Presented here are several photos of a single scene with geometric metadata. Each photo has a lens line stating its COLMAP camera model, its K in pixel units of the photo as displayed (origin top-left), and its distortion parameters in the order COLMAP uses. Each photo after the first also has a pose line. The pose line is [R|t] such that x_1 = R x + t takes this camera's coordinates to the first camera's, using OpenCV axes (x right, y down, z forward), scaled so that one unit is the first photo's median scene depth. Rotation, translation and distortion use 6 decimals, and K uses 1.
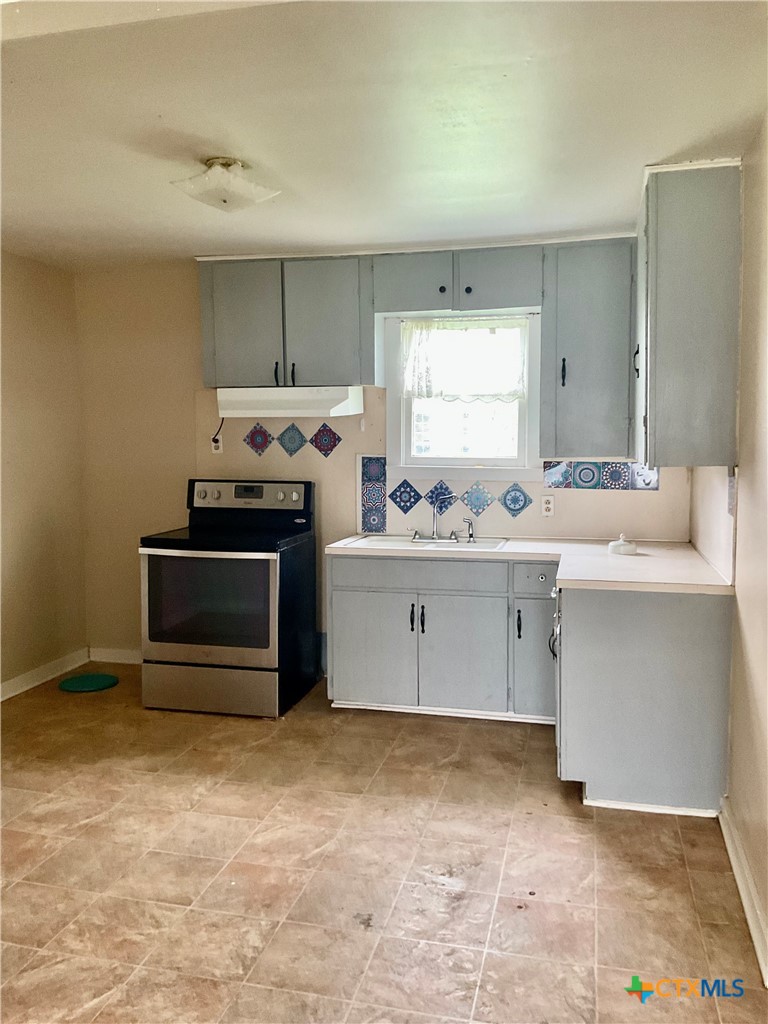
lens RADIAL K [[856.7, 0, 388.7], [0, 856.7, 512.0], [0, 0, 1]] dist [0.040045, -0.057930]
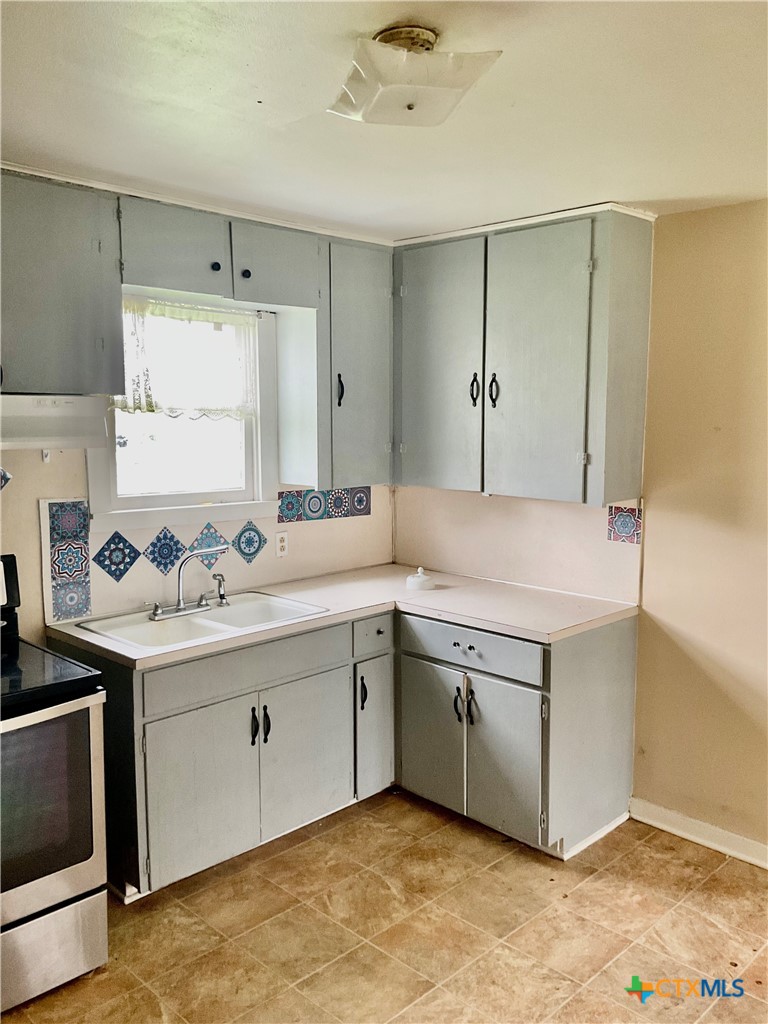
lens RADIAL K [[856.7, 0, 391.0], [0, 856.7, 504.3], [0, 0, 1]] dist [0.040045, -0.057930]
pose [[0.504220, -0.087875, 0.859092, -0.456511], [0.067941, 0.995762, 0.061979, -0.087185], [-0.860898, 0.027117, 0.508054, 0.468084]]
